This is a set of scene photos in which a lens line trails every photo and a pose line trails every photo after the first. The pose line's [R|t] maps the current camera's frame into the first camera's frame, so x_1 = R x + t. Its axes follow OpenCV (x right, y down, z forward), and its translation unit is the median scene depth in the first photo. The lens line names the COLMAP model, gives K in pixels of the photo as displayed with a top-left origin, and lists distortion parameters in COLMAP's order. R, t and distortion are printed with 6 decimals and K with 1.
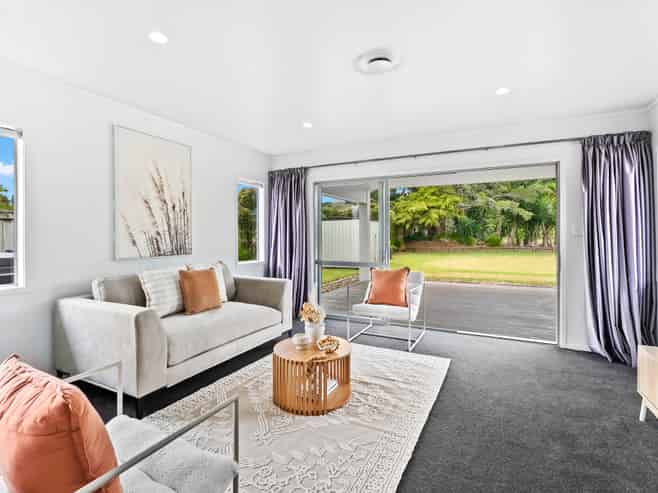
lens RADIAL K [[327.2, 0, 328.9], [0, 327.2, 240.0], [0, 0, 1]] dist [-0.005171, -0.000939]
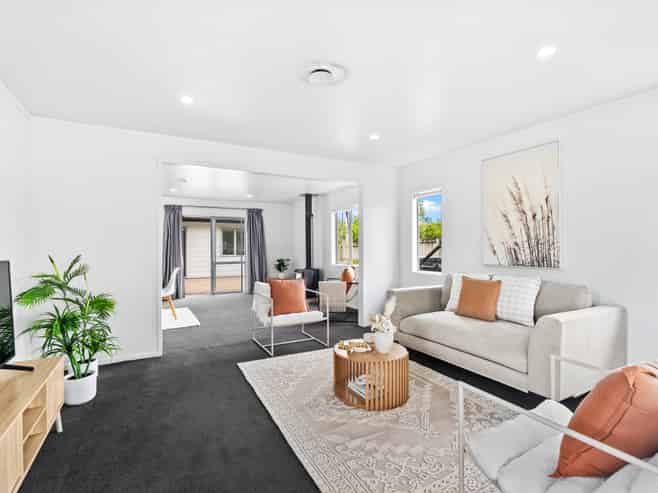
lens RADIAL K [[327.2, 0, 327.7], [0, 327.2, 249.2], [0, 0, 1]] dist [-0.005171, -0.000939]
pose [[-0.576679, 0.004628, -0.816957, 0.672636], [-0.008666, 0.999893, 0.011782, -0.010313], [0.816925, 0.013874, -0.576578, 1.106203]]
